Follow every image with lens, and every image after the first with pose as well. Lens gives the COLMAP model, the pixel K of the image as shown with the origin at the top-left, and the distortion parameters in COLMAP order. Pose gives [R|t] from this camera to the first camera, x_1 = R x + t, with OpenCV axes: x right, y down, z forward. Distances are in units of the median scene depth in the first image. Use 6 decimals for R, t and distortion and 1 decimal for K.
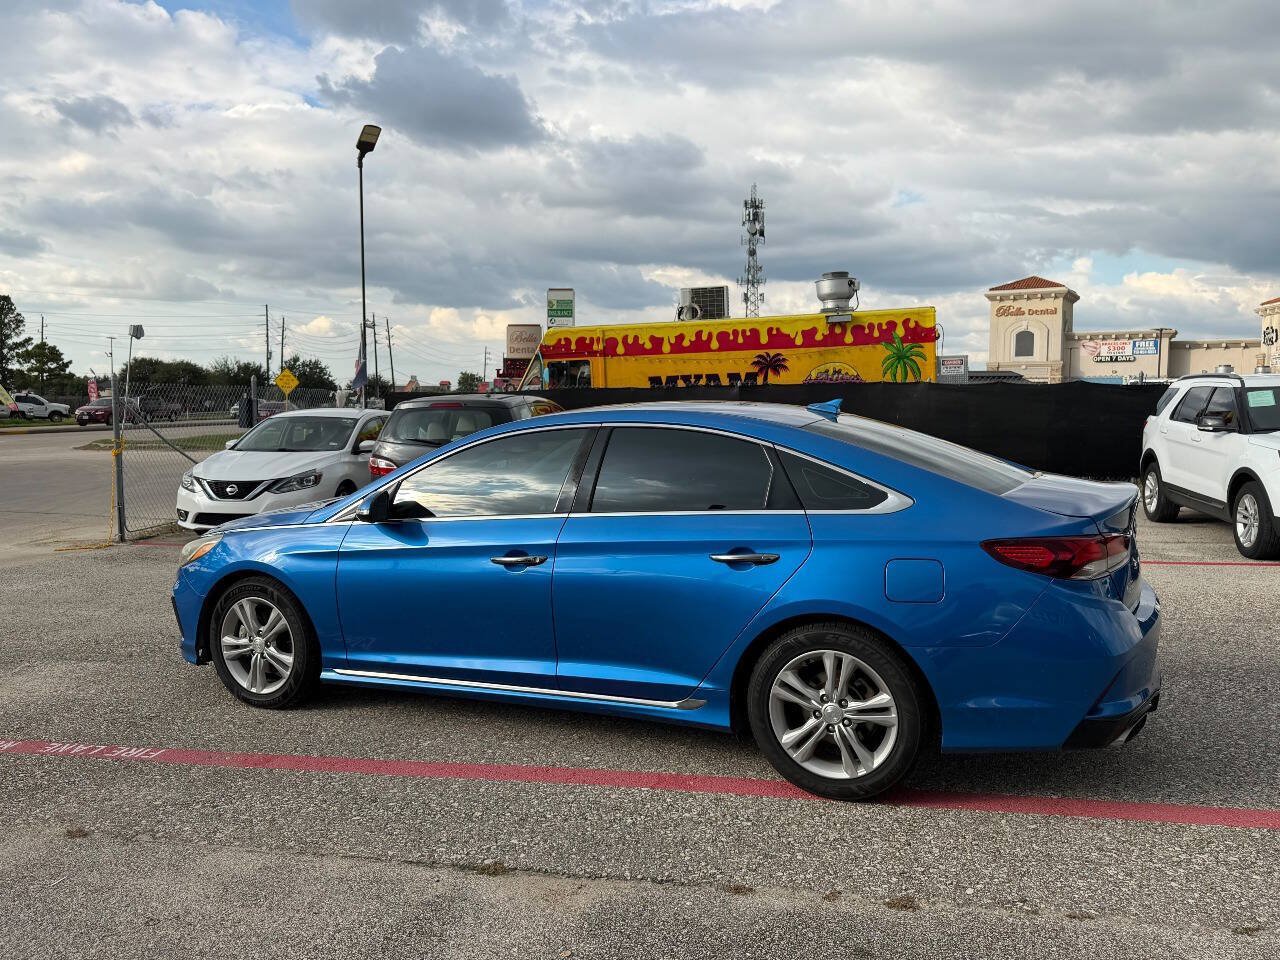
lens RADIAL K [[1222.9, 0, 595.3], [0, 1222.9, 494.9], [0, 0, 1]] dist [0.112671, -0.227744]
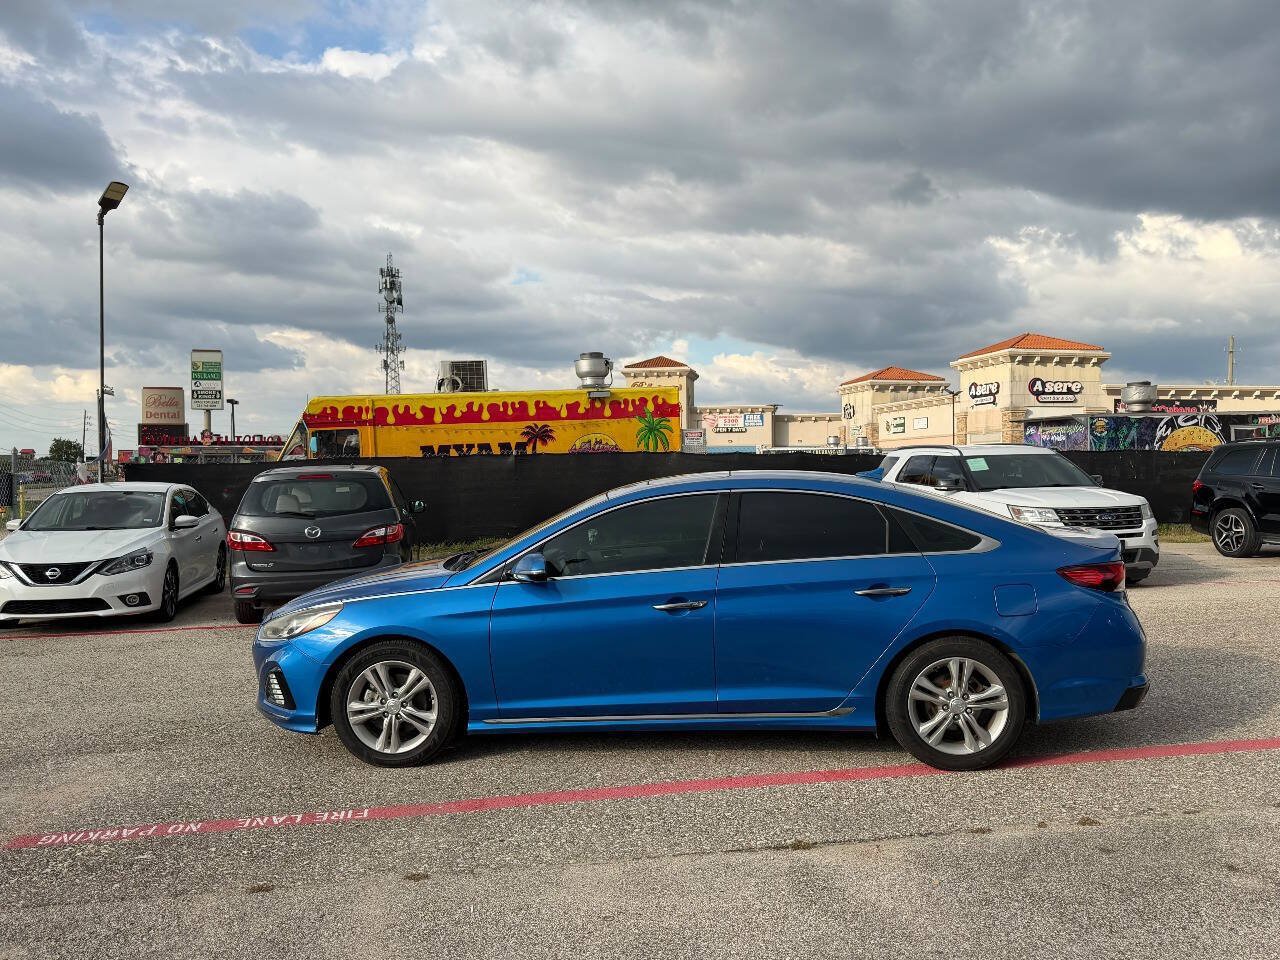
lens RADIAL K [[1307.0, 0, 623.6], [0, 1307.0, 482.5], [0, 0, 1]] dist [0.127434, -0.322853]
pose [[0.900403, -0.013622, 0.434844, -0.168101], [0.041621, 0.997622, -0.054931, 0.000289], [-0.433061, 0.067559, 0.898829, -0.030671]]
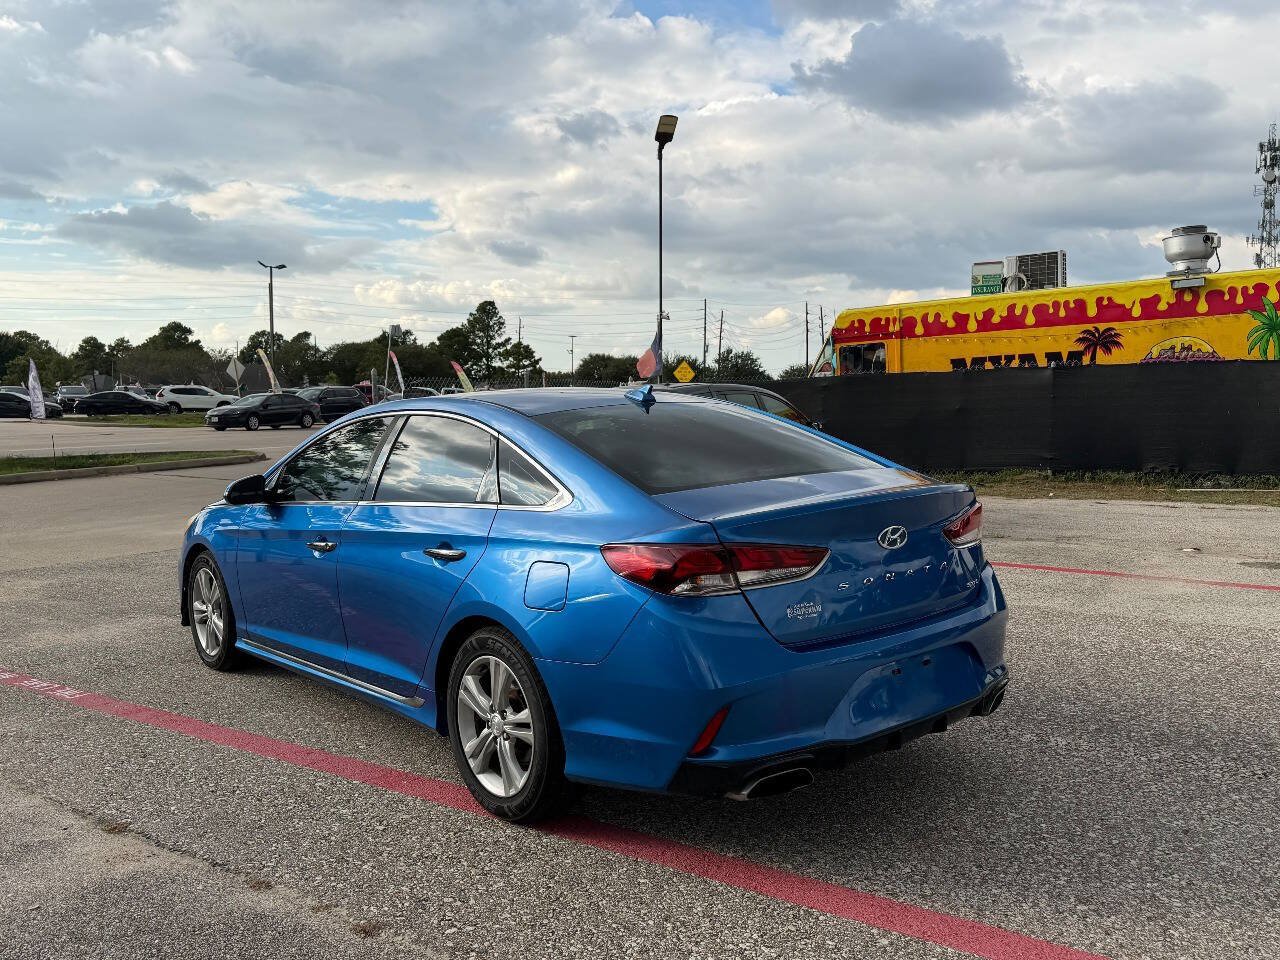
lens RADIAL K [[1235.5, 0, 613.4], [0, 1235.5, 511.7], [0, 0, 1]] dist [0.108328, -0.238832]
pose [[0.888438, 0.034177, -0.457723, 0.142756], [-0.025223, 0.999352, 0.025660, -0.001555], [0.458303, -0.011252, 0.888725, 0.047751]]
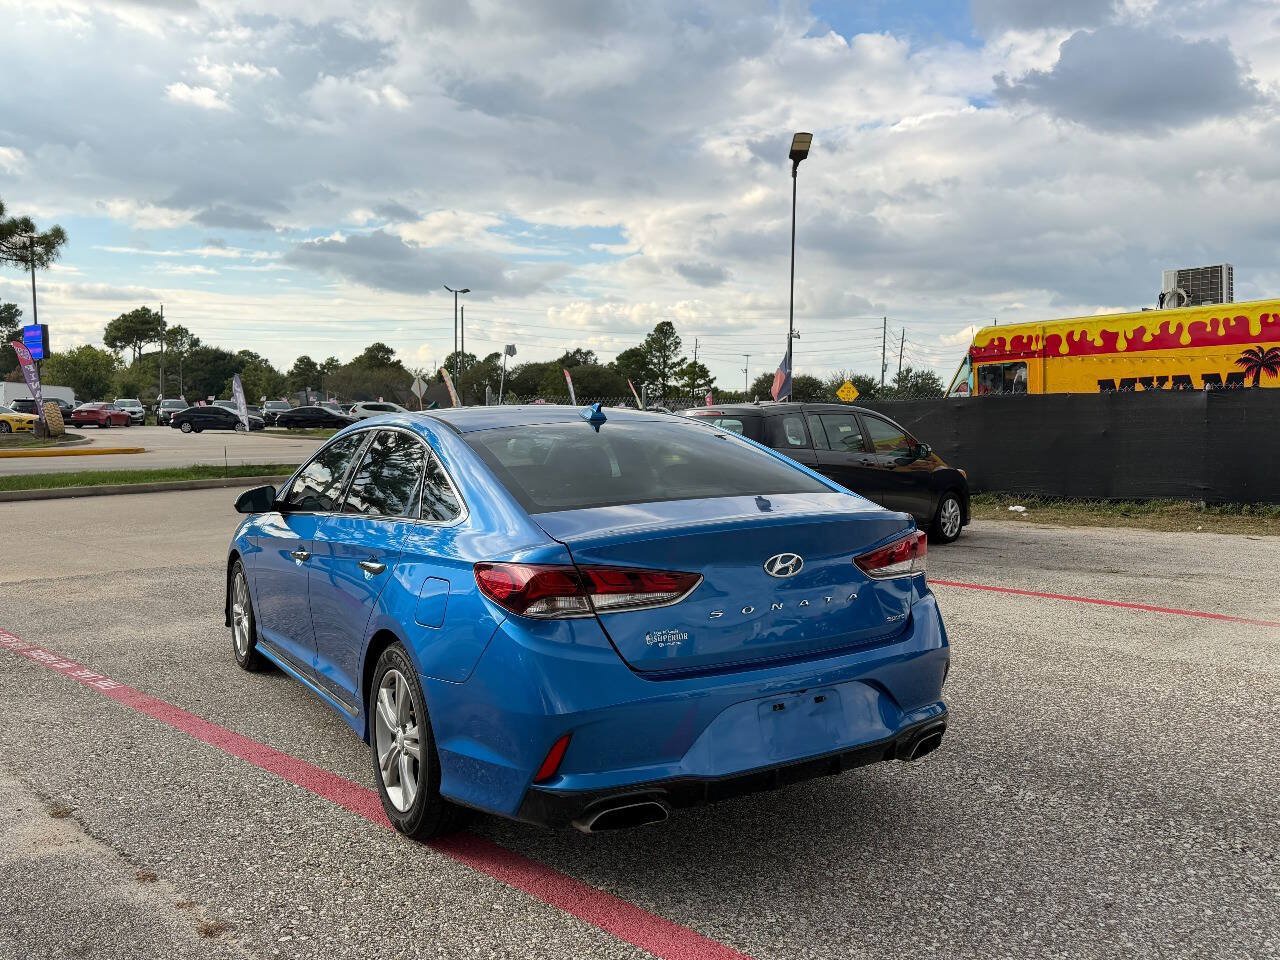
lens RADIAL K [[1222.9, 0, 595.3], [0, 1222.9, 494.9], [0, 0, 1]] dist [0.112671, -0.227744]
pose [[0.779113, 0.042129, -0.625466, 0.180035], [-0.049757, 0.998747, 0.005292, -0.003473], [0.624906, 0.026998, 0.780233, 0.076990]]
